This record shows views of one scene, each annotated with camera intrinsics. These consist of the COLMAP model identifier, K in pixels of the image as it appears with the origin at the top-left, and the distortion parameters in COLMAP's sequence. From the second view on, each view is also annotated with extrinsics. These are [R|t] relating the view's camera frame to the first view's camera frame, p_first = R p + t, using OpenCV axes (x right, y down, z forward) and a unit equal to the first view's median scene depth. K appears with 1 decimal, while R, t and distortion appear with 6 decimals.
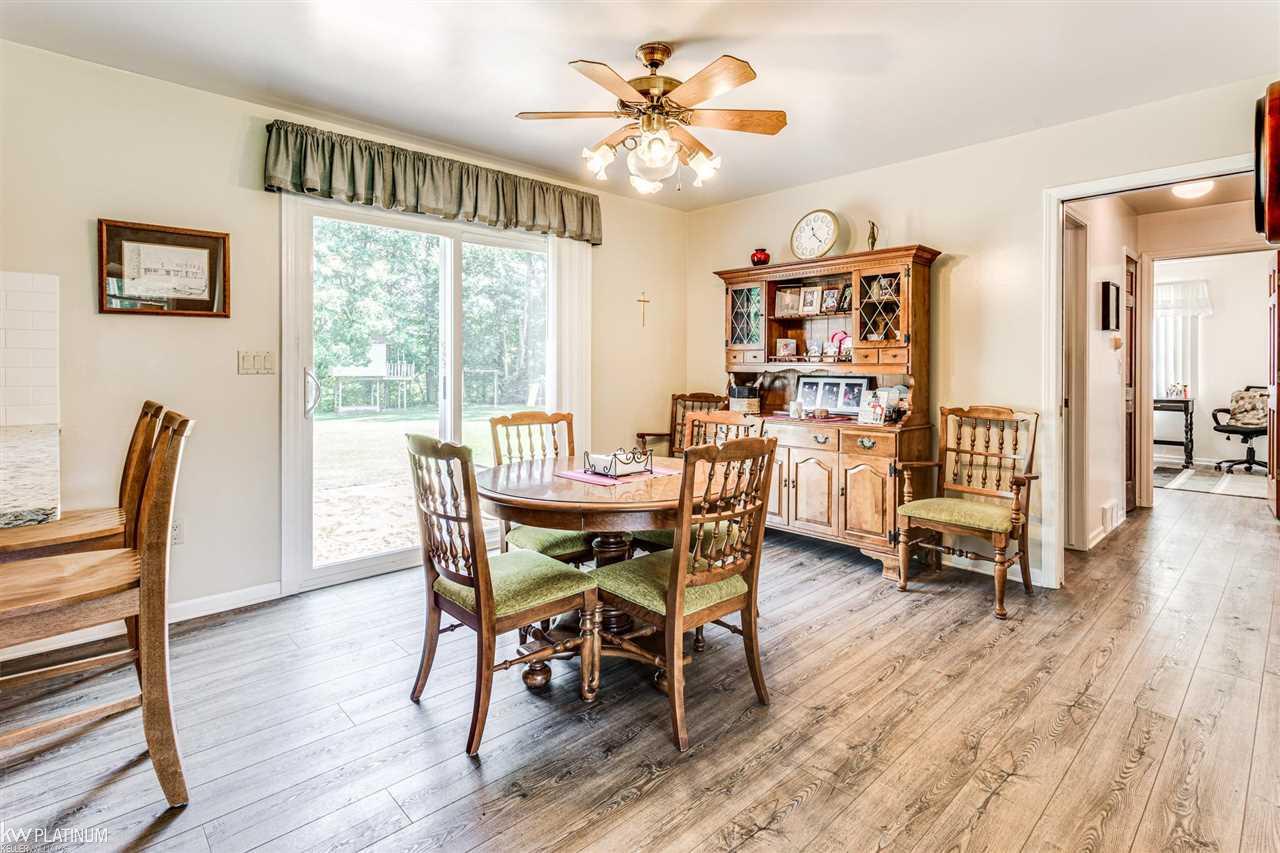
lens RADIAL K [[630.6, 0, 643.0], [0, 630.6, 360.0], [0, 0, 1]] dist [0.013466, 0.000267]
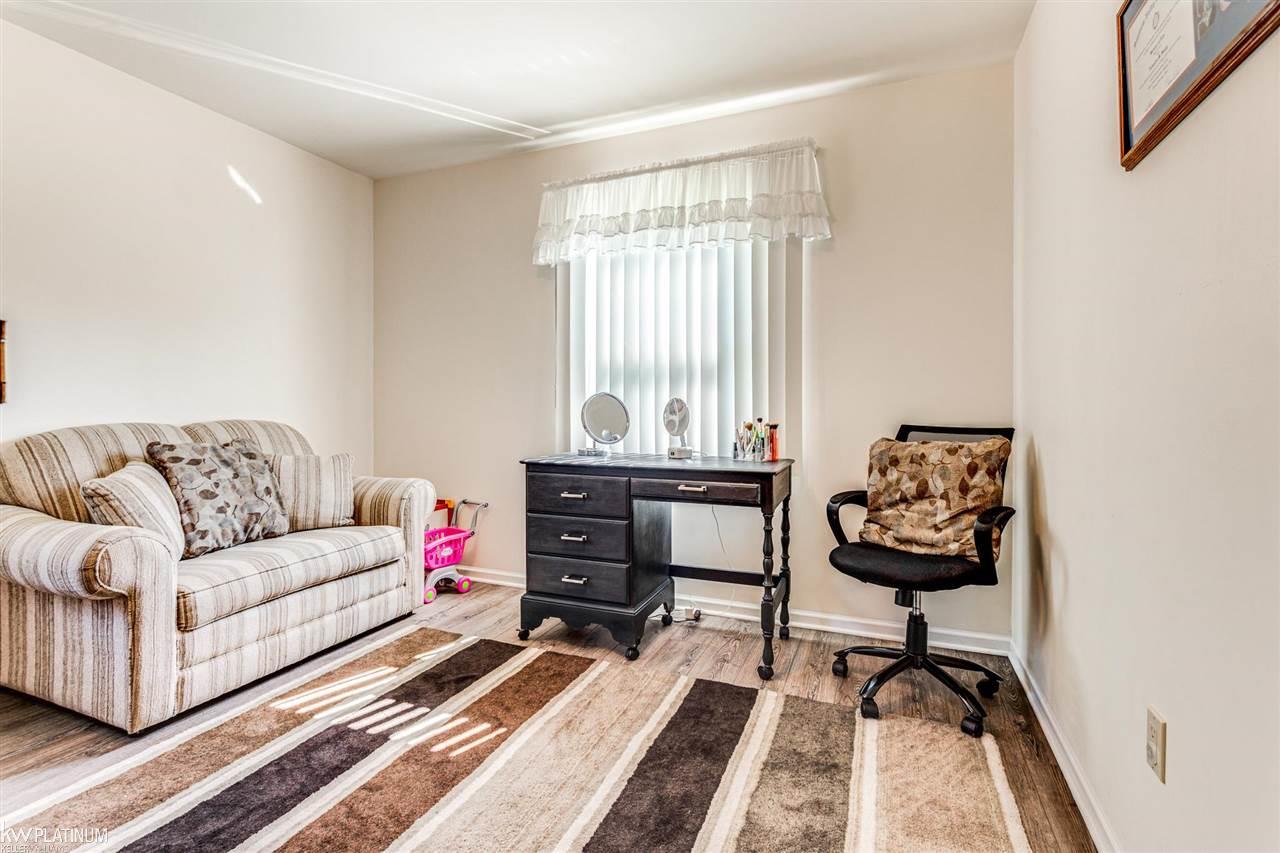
lens RADIAL K [[615.7, 0, 632.6], [0, 615.7, 396.4], [0, 0, 1]] dist [0.002243, 0.000239]
pose [[0.917807, 0.000602, 0.397027, 1.079198], [-0.002993, 0.999981, 0.005402, 0.037012], [-0.397016, -0.006146, 0.917791, 1.197667]]
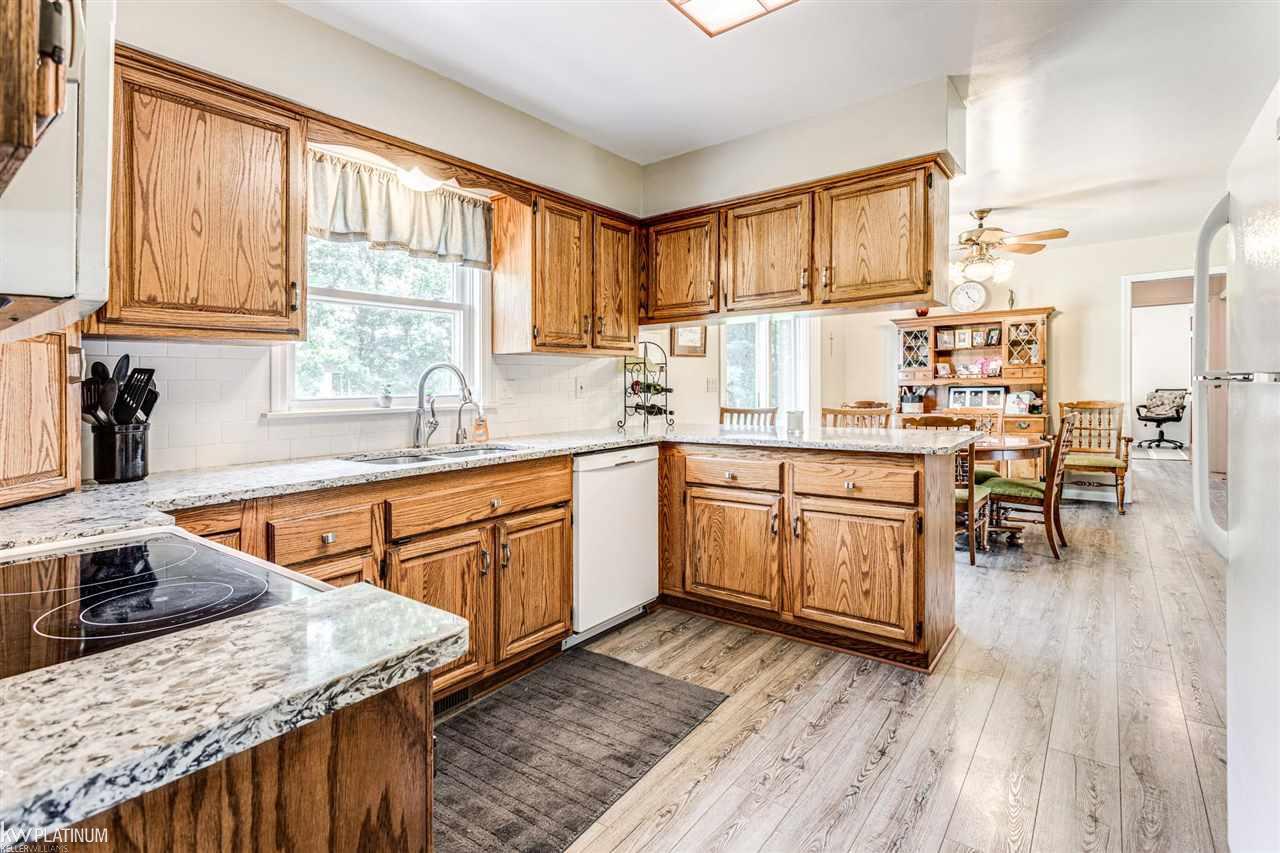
lens RADIAL K [[615.7, 0, 632.6], [0, 615.7, 396.4], [0, 0, 1]] dist [0.002243, 0.000239]
pose [[0.990198, -0.025856, 0.137254, -0.701534], [0.022735, 0.999447, 0.024253, -0.006285], [-0.137805, -0.020895, 0.990239, -0.374514]]
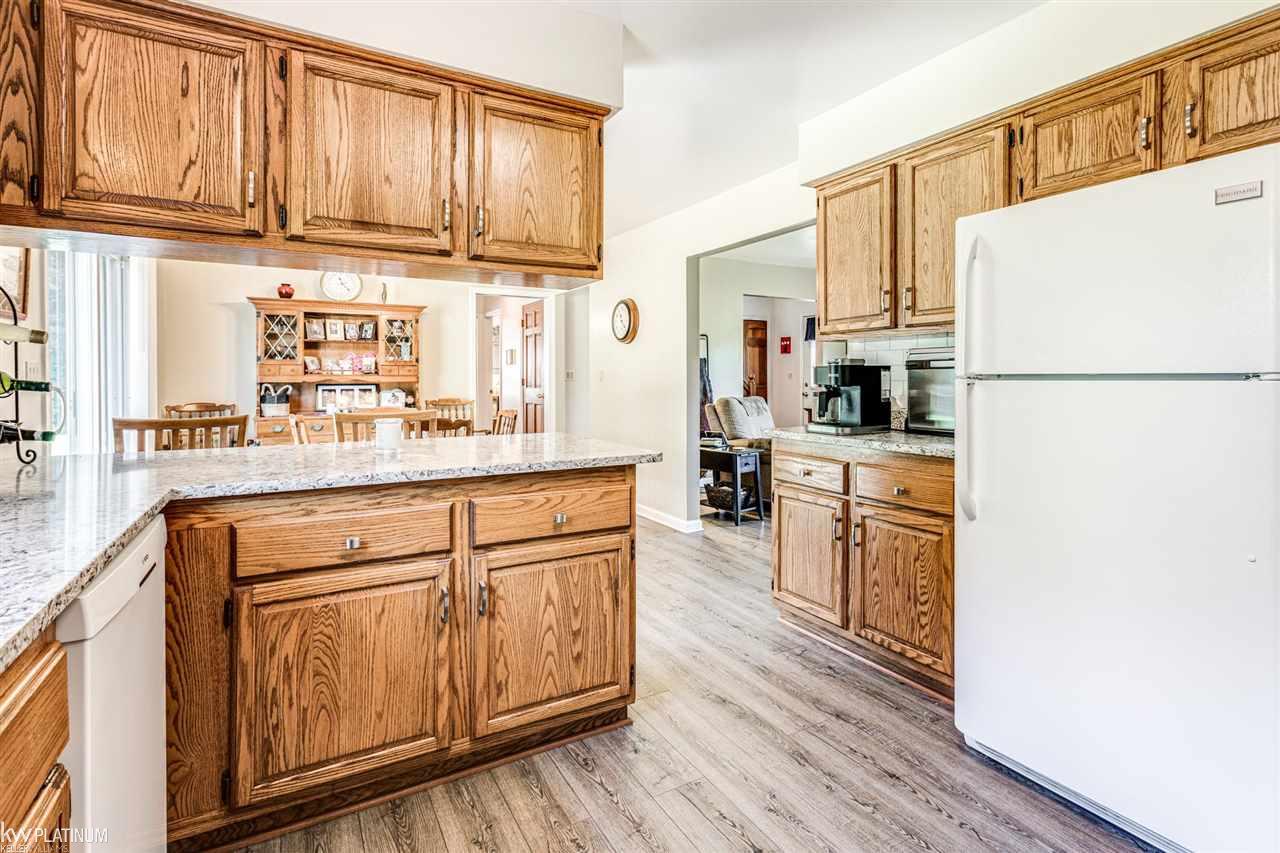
lens RADIAL K [[615.7, 0, 632.6], [0, 615.7, 396.4], [0, 0, 1]] dist [0.002243, 0.000239]
pose [[0.255824, -0.035555, 0.966069, -0.811043], [-0.005061, 0.999260, 0.038117, -0.002974], [-0.966710, -0.014640, 0.255455, 0.016687]]
